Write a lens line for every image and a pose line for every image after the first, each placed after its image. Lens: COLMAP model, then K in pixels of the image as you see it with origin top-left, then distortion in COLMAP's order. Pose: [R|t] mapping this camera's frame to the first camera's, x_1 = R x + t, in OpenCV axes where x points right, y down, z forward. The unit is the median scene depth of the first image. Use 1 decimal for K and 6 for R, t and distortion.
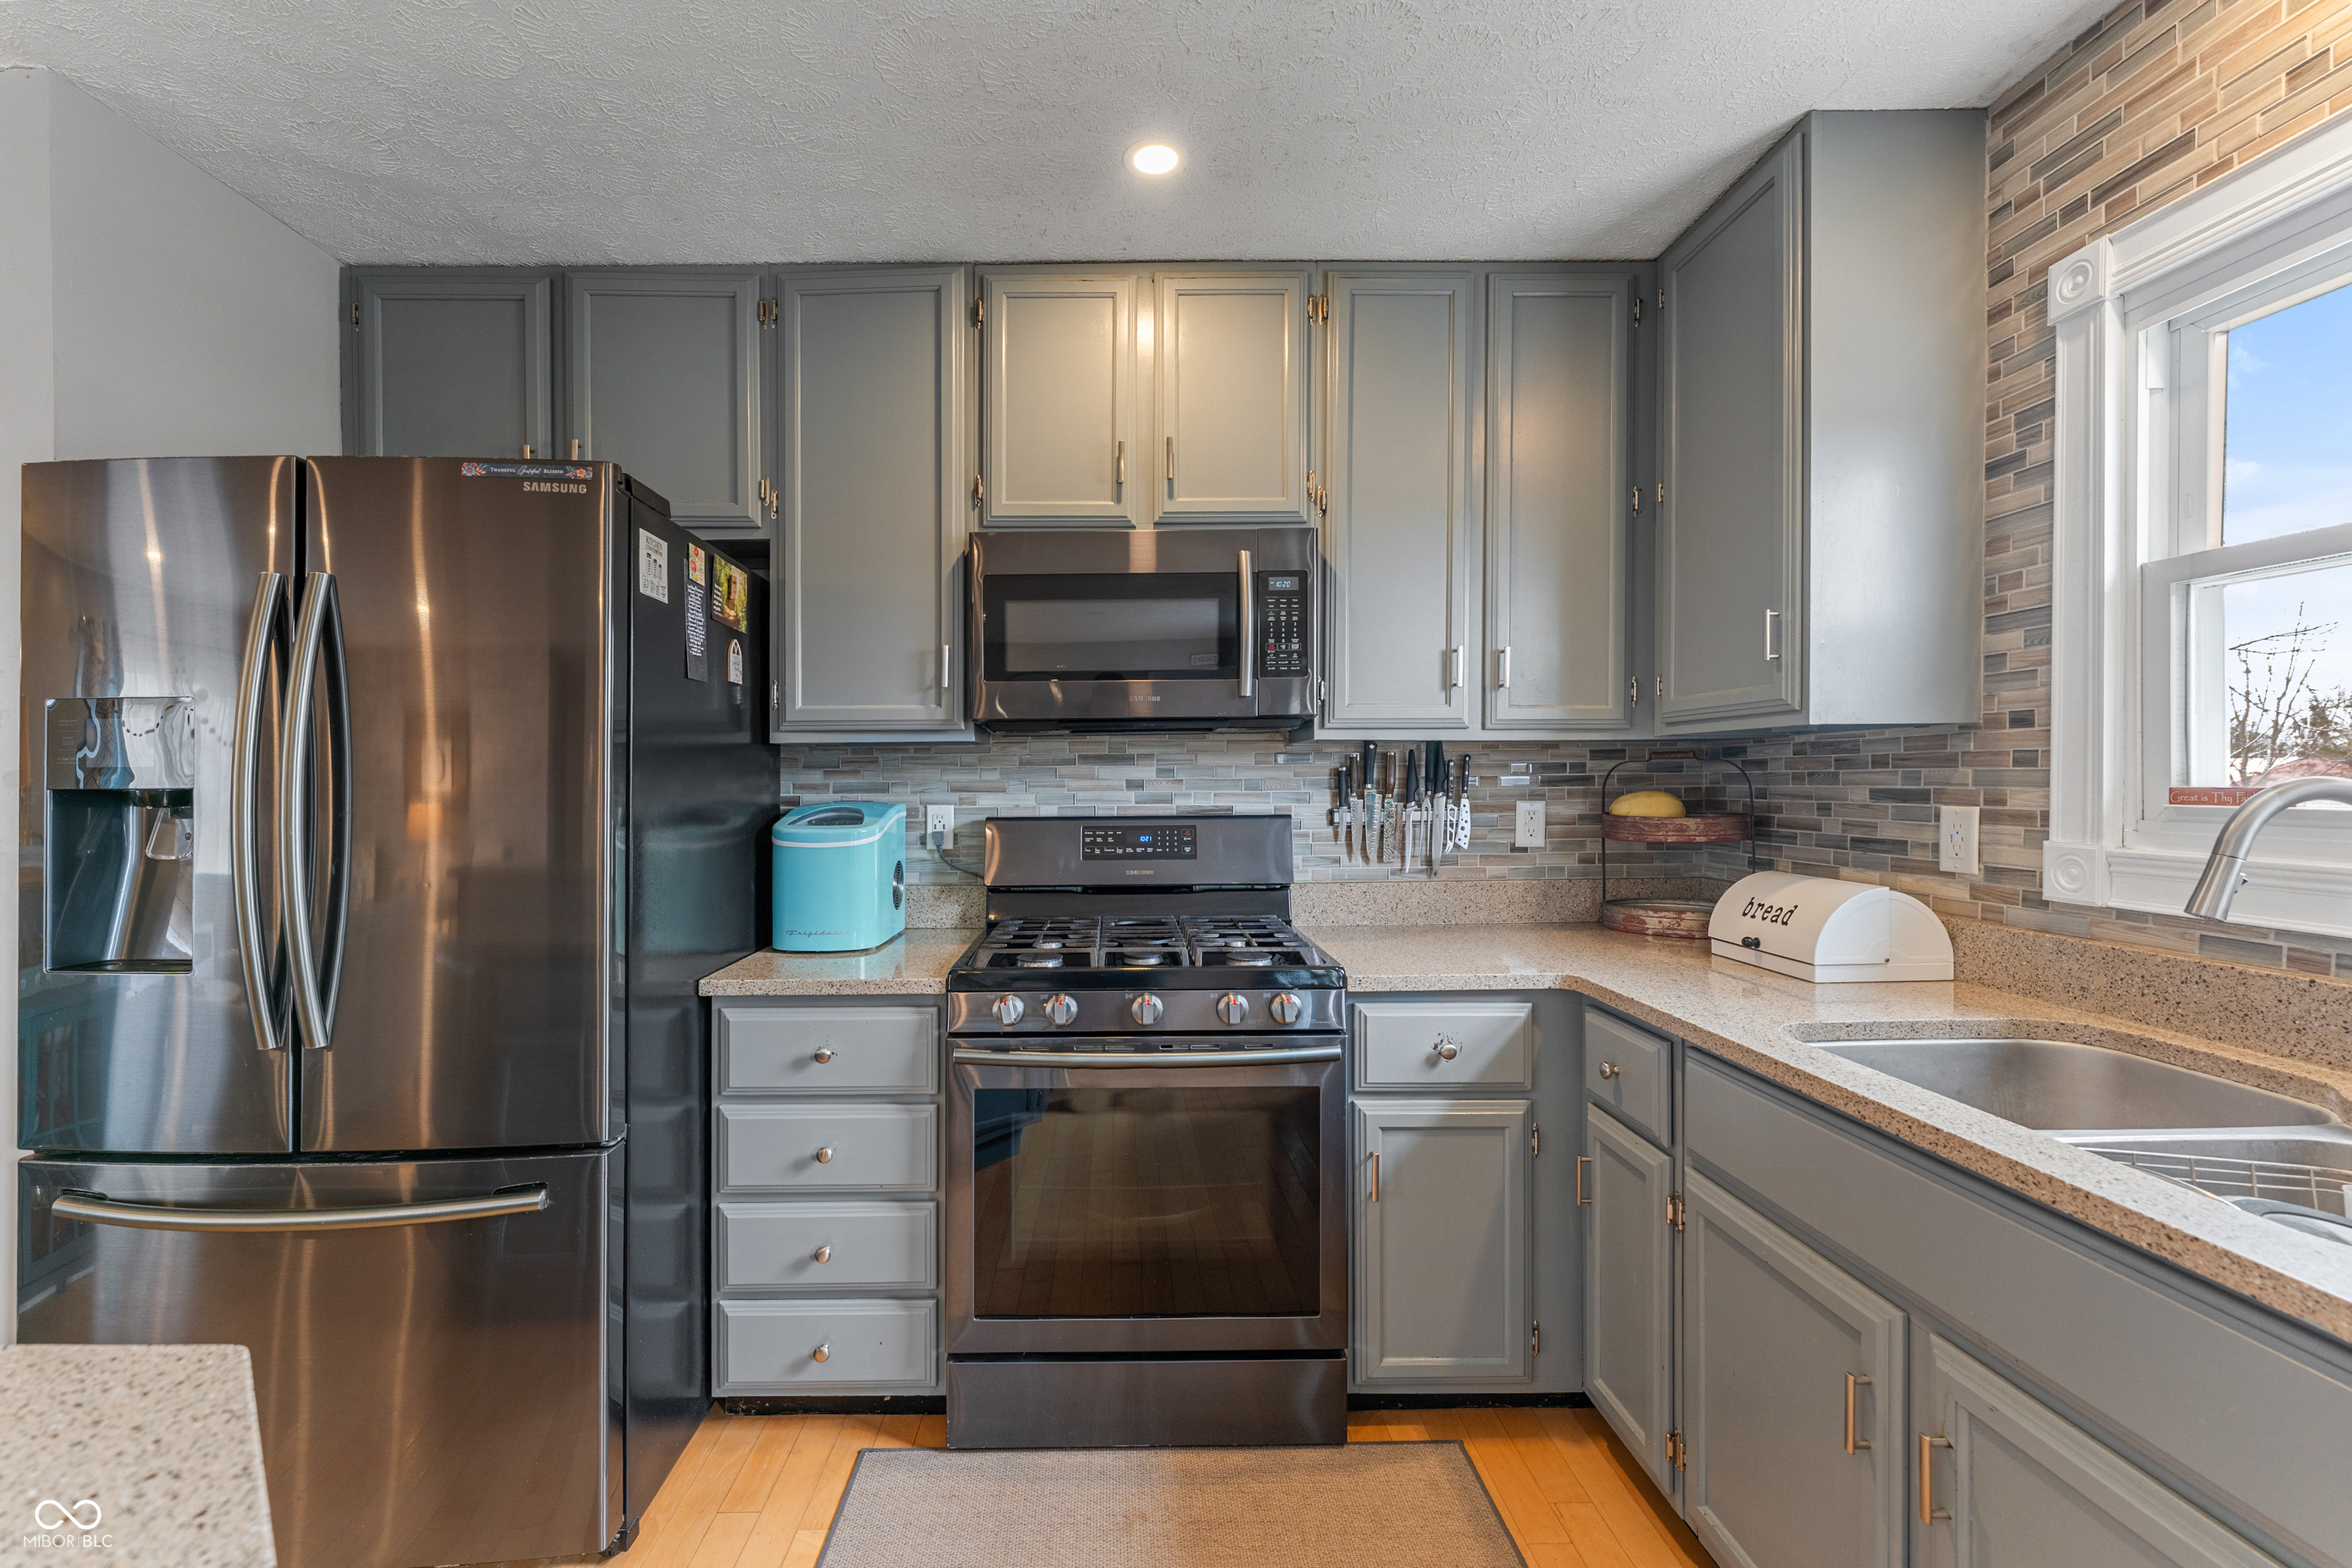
lens RADIAL K [[936.7, 0, 1163.3], [0, 936.7, 782.6], [0, 0, 1]] dist [-0.001905, -0.000464]
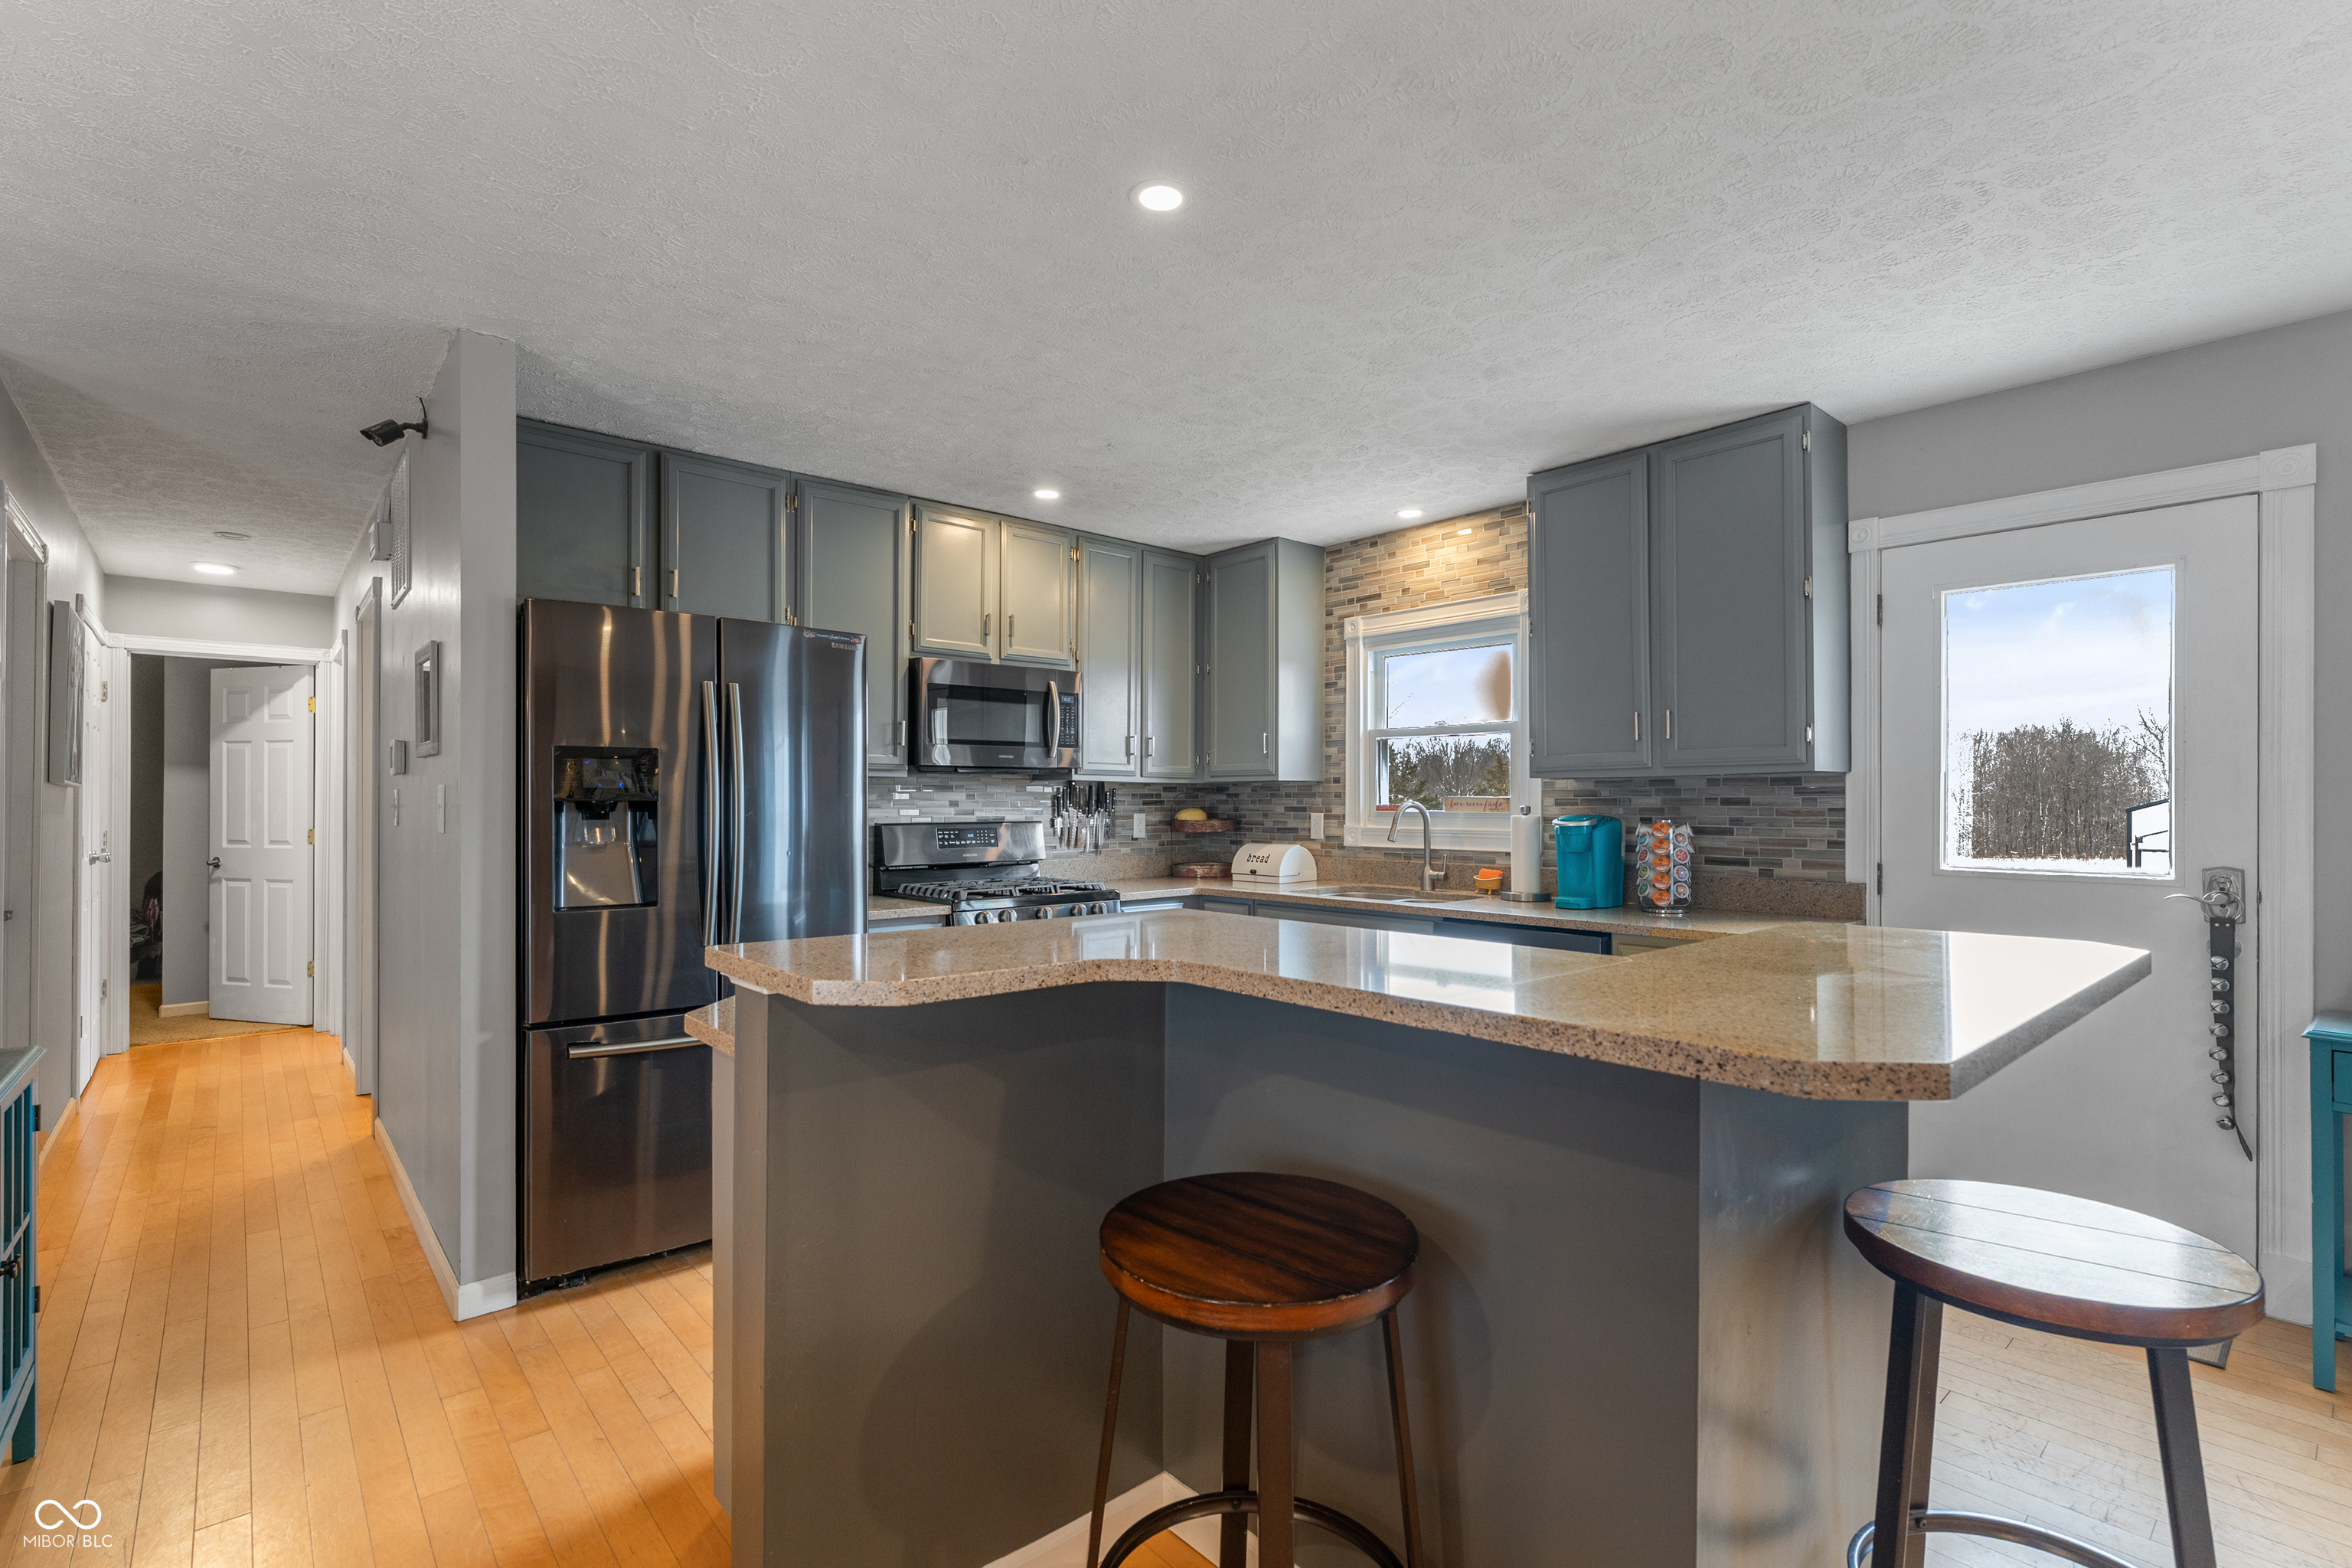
lens RADIAL K [[1093.6, 0, 1176.0], [0, 1093.6, 784.0], [0, 0, 1]] dist [-0.077517, -0.000024]
pose [[0.744349, 0.017435, 0.667563, -1.242883], [-0.002152, 0.999717, -0.023711, 0.014834], [-0.667787, 0.016212, 0.744175, -0.842026]]
